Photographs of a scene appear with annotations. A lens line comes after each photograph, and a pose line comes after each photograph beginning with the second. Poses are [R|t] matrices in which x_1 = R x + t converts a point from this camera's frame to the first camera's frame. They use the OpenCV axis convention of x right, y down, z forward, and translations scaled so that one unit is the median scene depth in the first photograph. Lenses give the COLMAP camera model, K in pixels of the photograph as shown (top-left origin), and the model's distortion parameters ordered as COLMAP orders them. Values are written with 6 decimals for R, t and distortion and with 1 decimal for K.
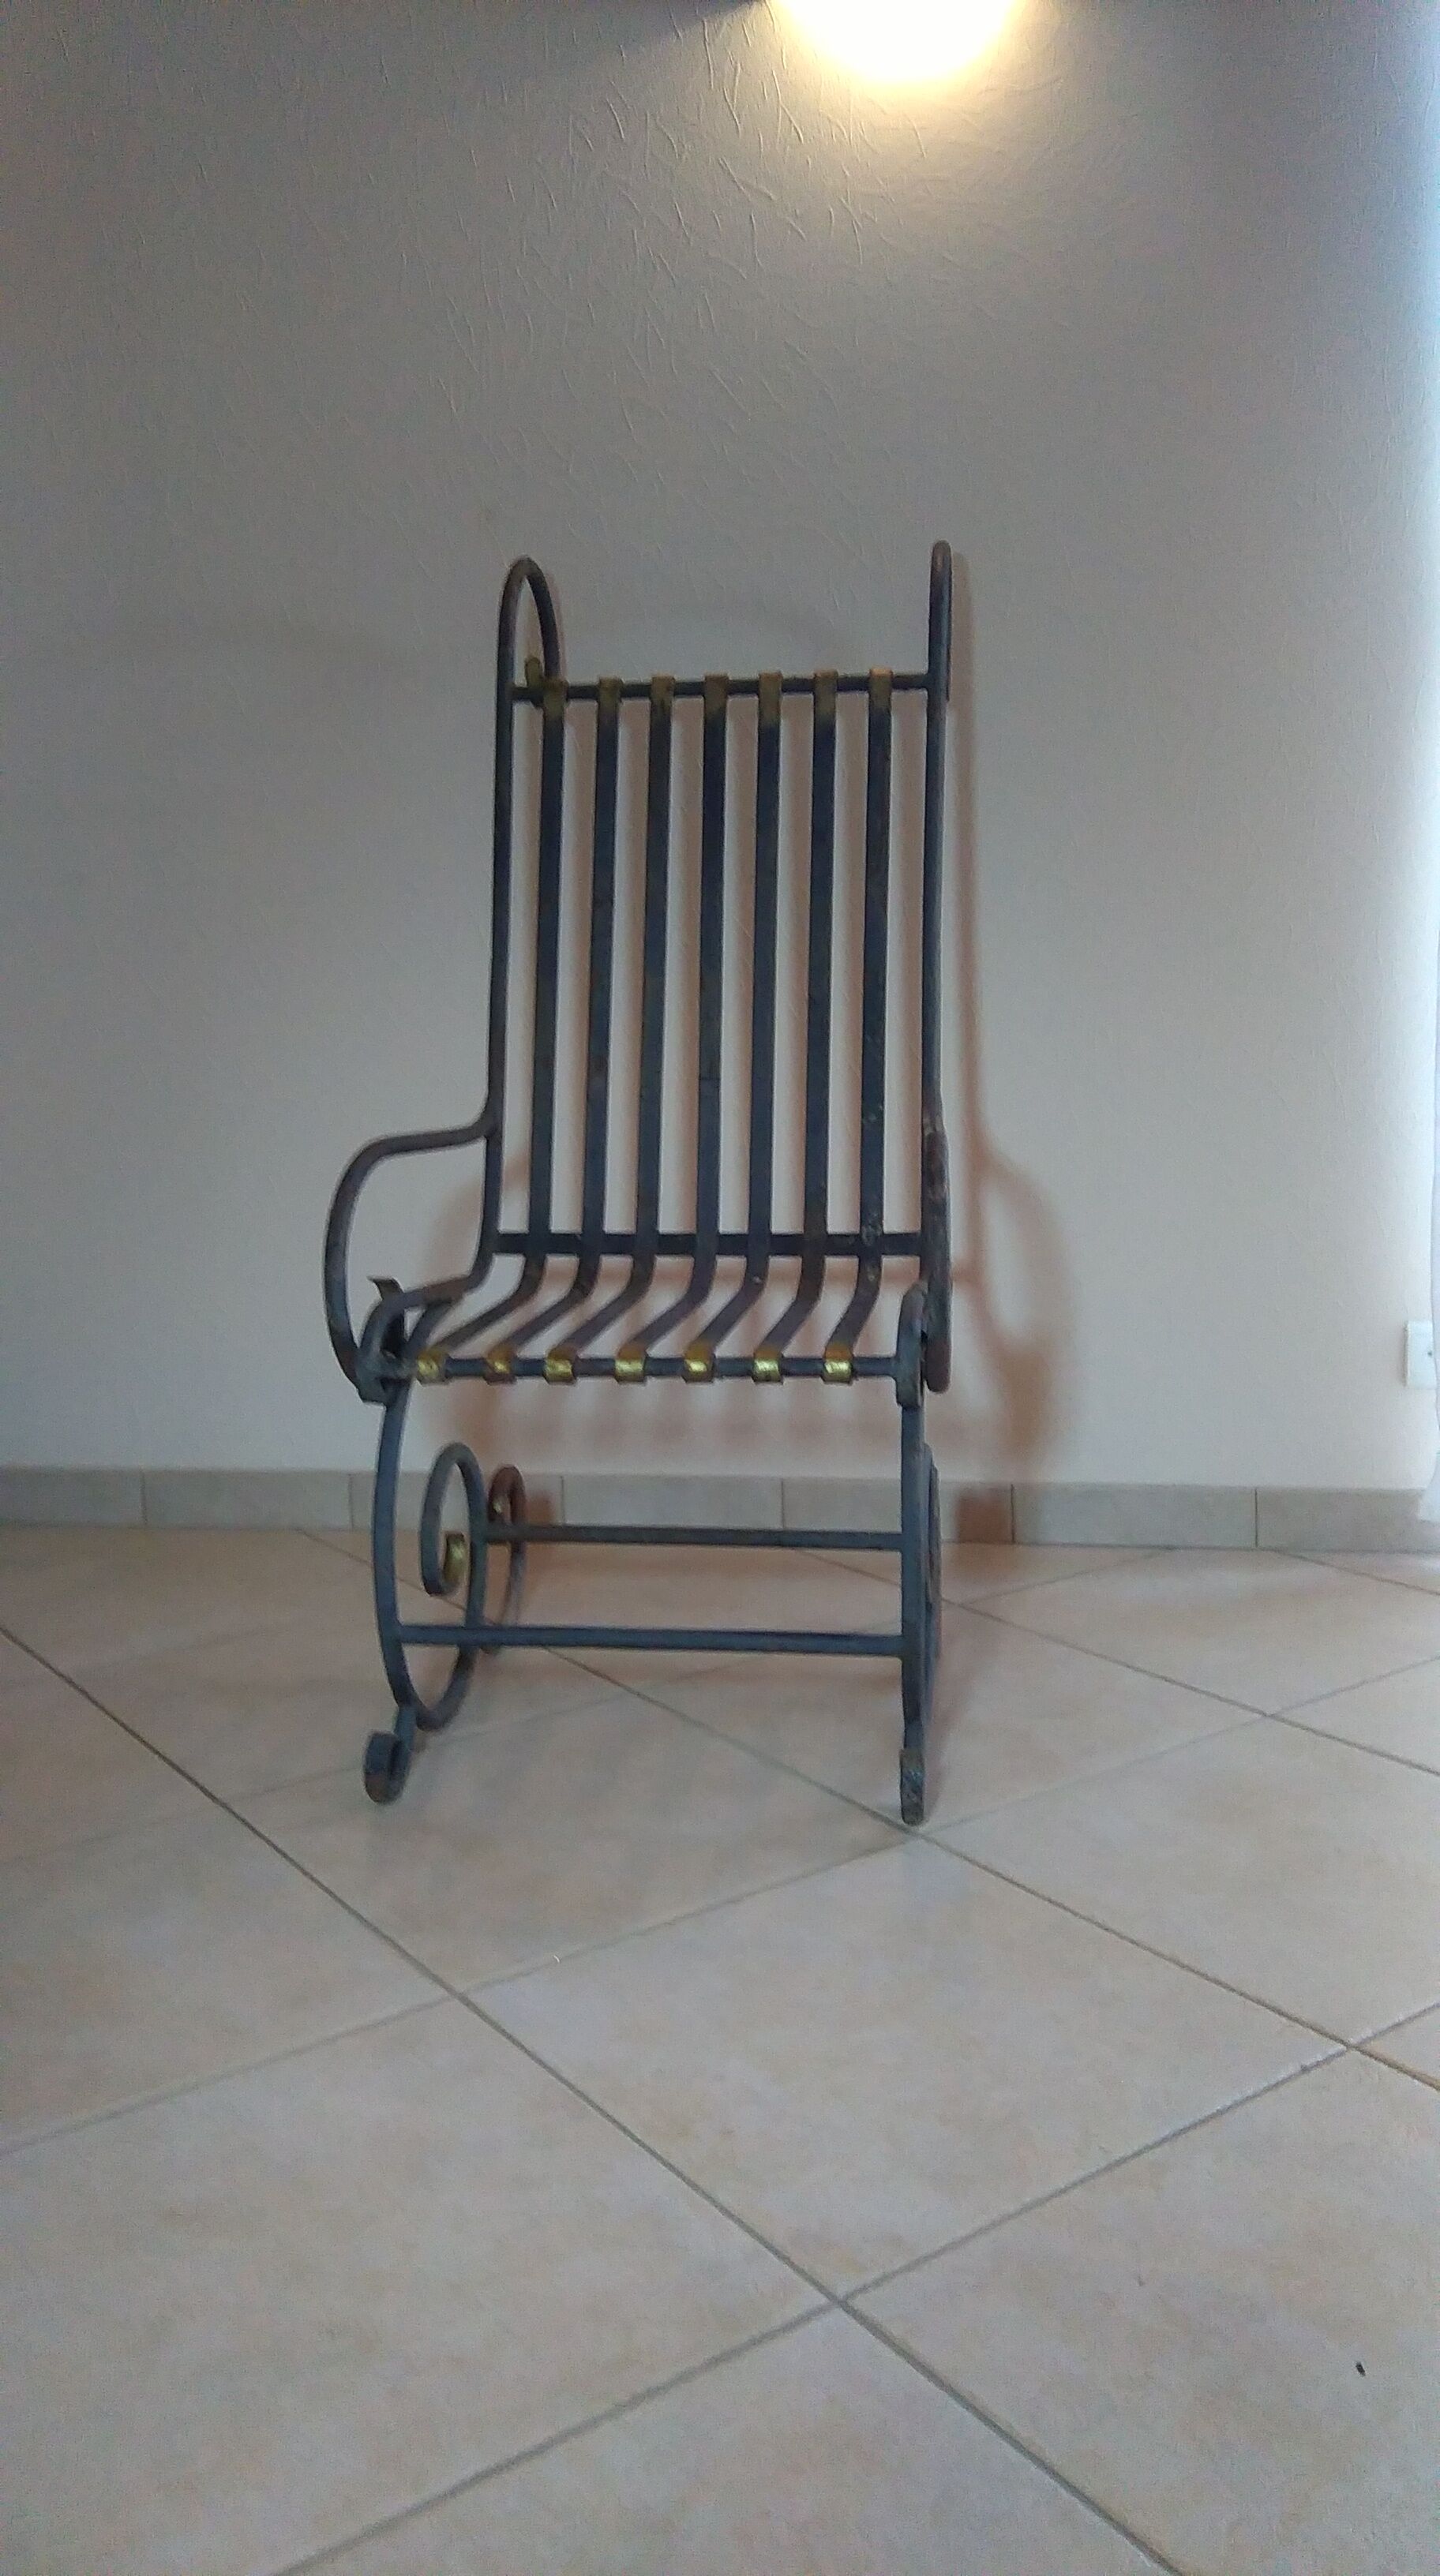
lens RADIAL K [[2138.2, 0, 721.0], [0, 2138.2, 1547.3], [0, 0, 1]] dist [-0.174974, 0.014139]
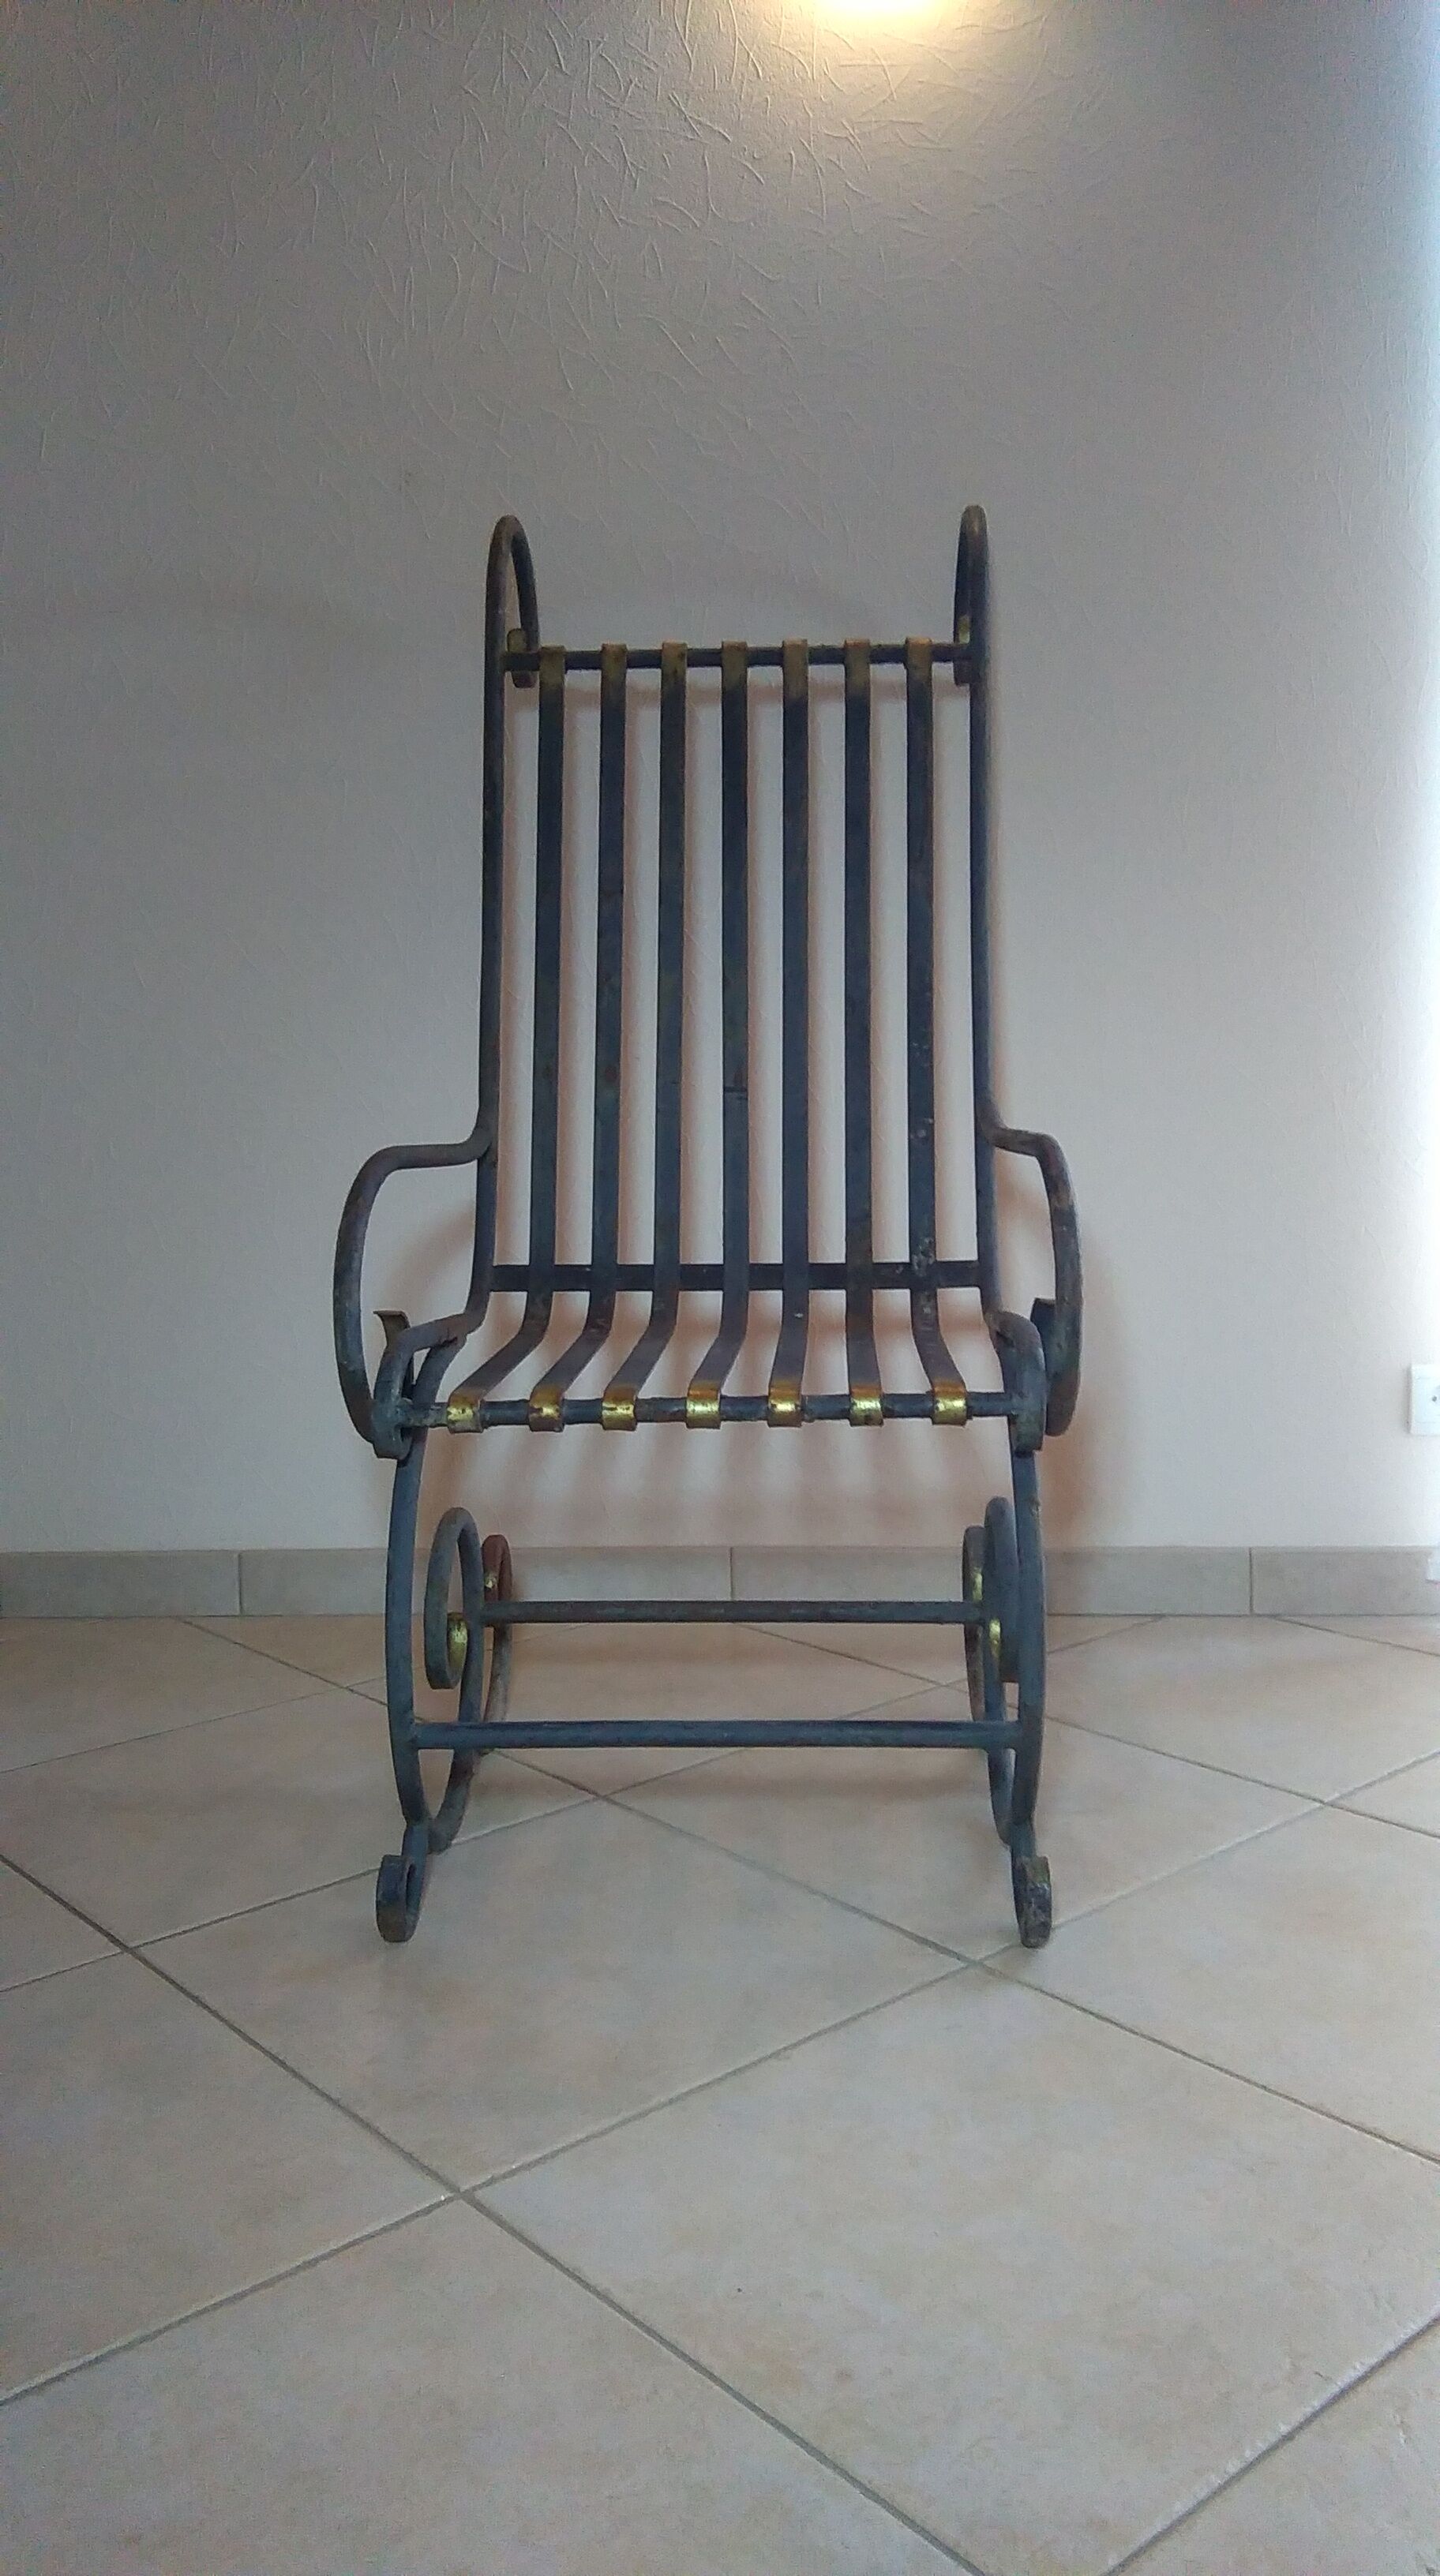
lens RADIAL K [[2140.6, 0, 720.0], [0, 2140.6, 1288.0], [0, 0, 1]] dist [0.055256, -0.147862]
pose [[0.995909, -0.009081, 0.089905, -0.095196], [0.023146, 0.987380, -0.156668, 0.001569], [-0.087348, 0.158108, 0.983551, 0.127992]]
